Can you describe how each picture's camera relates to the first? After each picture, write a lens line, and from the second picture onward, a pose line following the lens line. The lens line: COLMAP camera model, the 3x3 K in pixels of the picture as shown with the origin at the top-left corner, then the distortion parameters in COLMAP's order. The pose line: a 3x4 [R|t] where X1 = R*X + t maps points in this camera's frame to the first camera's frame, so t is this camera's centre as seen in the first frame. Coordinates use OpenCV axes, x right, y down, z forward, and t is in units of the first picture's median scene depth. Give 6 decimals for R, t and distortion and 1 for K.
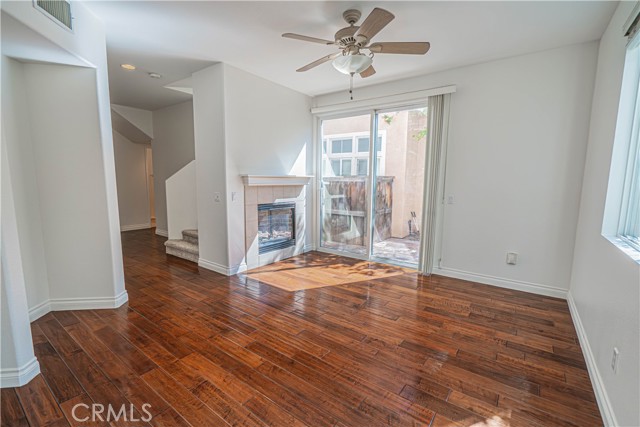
lens RADIAL K [[288.4, 0, 324.2], [0, 288.4, 213.4], [0, 0, 1]] dist [-0.003622, 0.002378]
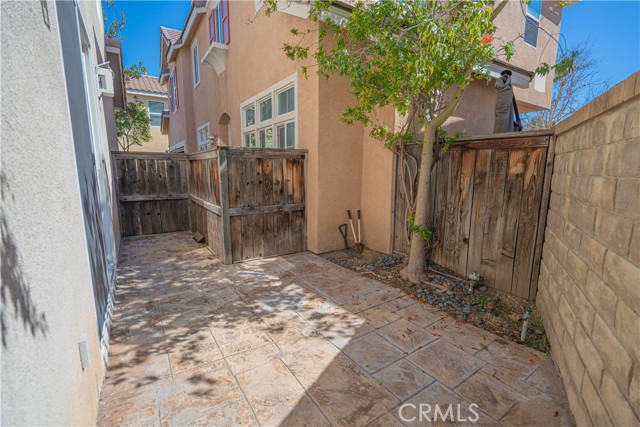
lens RADIAL K [[288.4, 0, 324.0], [0, 288.4, 214.3], [0, 0, 1]] dist [-0.003622, 0.002378]
pose [[0.936662, 0.044540, -0.347391, 0.784148], [-0.029951, 0.998434, 0.047255, -0.038328], [0.348952, -0.033857, 0.936529, 0.712682]]
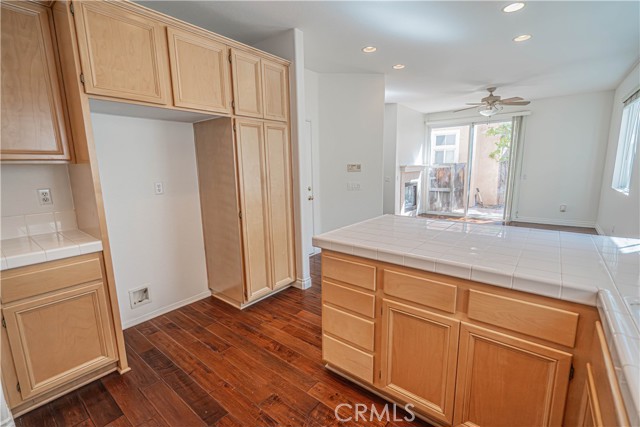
lens RADIAL K [[288.4, 0, 324.3], [0, 288.4, 214.2], [0, 0, 1]] dist [-0.003622, 0.002378]
pose [[0.998401, -0.023821, -0.051261, -0.603580], [0.026240, 0.998548, 0.047041, 0.057282], [0.050066, -0.048311, 0.997577, -0.703450]]
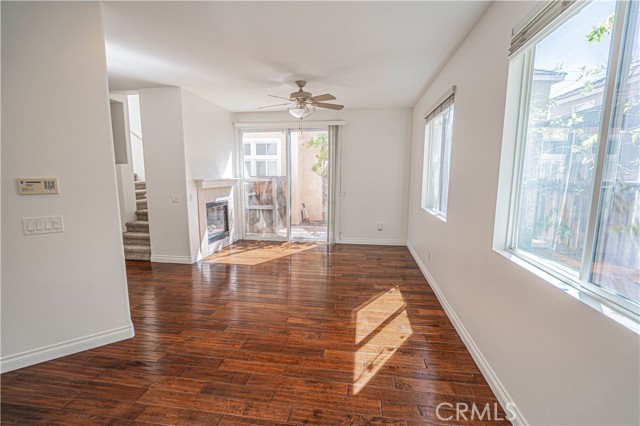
lens RADIAL K [[288.4, 0, 322.4], [0, 288.4, 216.1], [0, 0, 1]] dist [-0.003622, 0.002378]
pose [[0.887119, -0.075603, 0.455306, -0.341215], [0.062444, 0.997083, 0.043899, -0.001497], [-0.457297, -0.010512, 0.889252, -0.290742]]
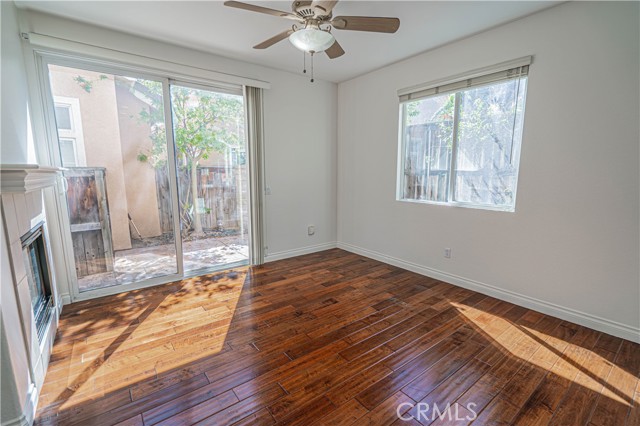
lens RADIAL K [[288.4, 0, 316.7], [0, 288.4, 216.5], [0, 0, 1]] dist [-0.003622, 0.002378]
pose [[0.293684, -0.160977, 0.942251, -0.480505], [0.119728, 0.984150, 0.130818, -0.064137], [-0.948375, 0.074394, 0.308303, 0.453598]]
